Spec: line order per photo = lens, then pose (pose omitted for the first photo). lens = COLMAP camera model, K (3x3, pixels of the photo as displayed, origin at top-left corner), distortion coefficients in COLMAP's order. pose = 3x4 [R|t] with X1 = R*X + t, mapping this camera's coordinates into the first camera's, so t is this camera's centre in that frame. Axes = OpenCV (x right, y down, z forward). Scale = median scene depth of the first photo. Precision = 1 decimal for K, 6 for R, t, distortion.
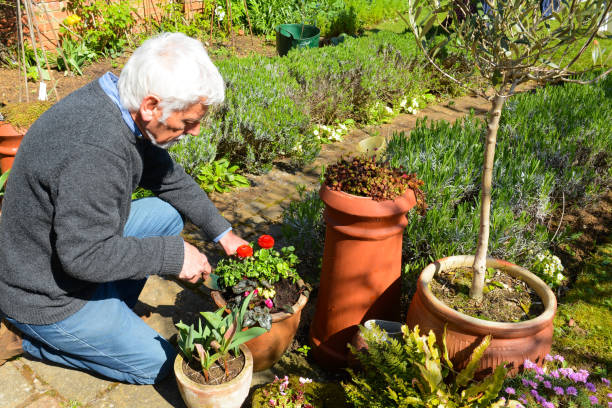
lens RADIAL K [[546.3, 0, 278.2], [0, 546.3, 213.9], [0, 0, 1]] dist [-0.033776, -0.008057]
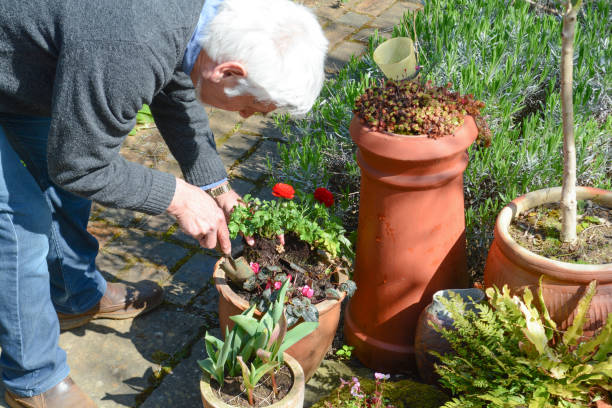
lens RADIAL K [[1302.7, 0, 306.0], [0, 1302.7, 204.0], [0, 0, 1]] dist [0.215162, 0.361280]
pose [[0.967157, -0.154167, 0.202087, -0.365911], [0.138981, 0.986433, 0.087378, -0.113186], [-0.212816, -0.056422, 0.975462, -0.747232]]
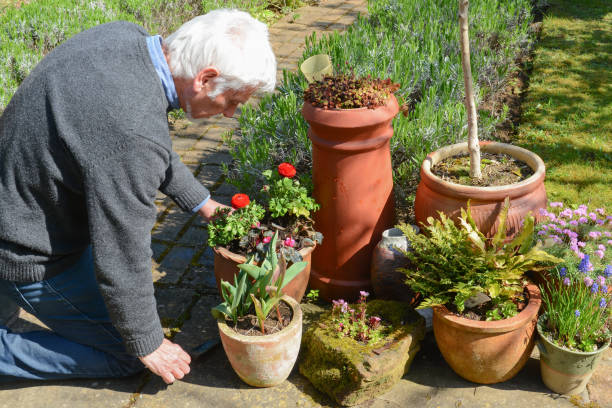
lens RADIAL K [[840.3, 0, 345.3], [0, 840.3, 202.1], [0, 0, 1]] dist [0.087698, 0.018576]
pose [[0.867878, -0.253942, 0.426968, -0.543442], [0.258456, 0.964806, 0.048472, 0.051493], [-0.424250, 0.068285, 0.902967, -0.363517]]
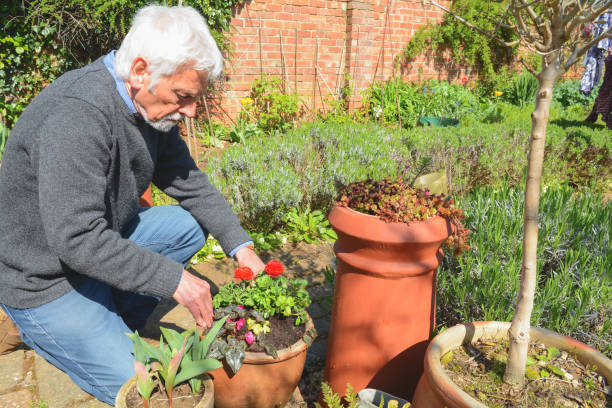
lens RADIAL K [[461.9, 0, 306.0], [0, 461.9, 204.0], [0, 0, 1]] dist [-0.001045, -0.071290]
pose [[0.943414, 0.109005, -0.313190, 0.258530], [-0.173129, 0.967405, -0.184809, 0.084600], [0.282836, 0.228574, 0.931535, 0.344583]]
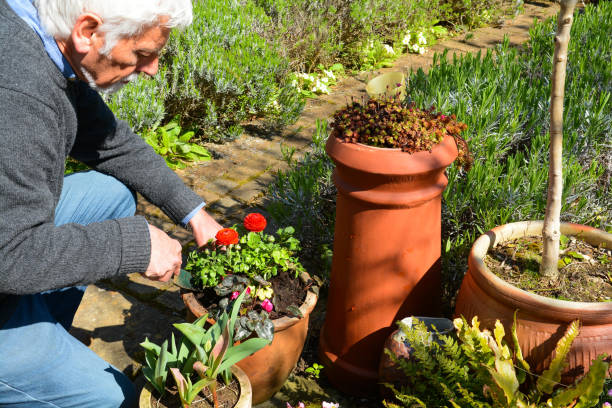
lens RADIAL K [[736.6, 0, 306.0], [0, 736.6, 204.0], [0, 0, 1]] dist [0.057652, 0.026071]
pose [[0.992529, -0.064238, 0.103730, -0.059054], [0.065050, 0.997872, -0.004457, 0.038077], [-0.103223, 0.011171, 0.994595, 0.025454]]
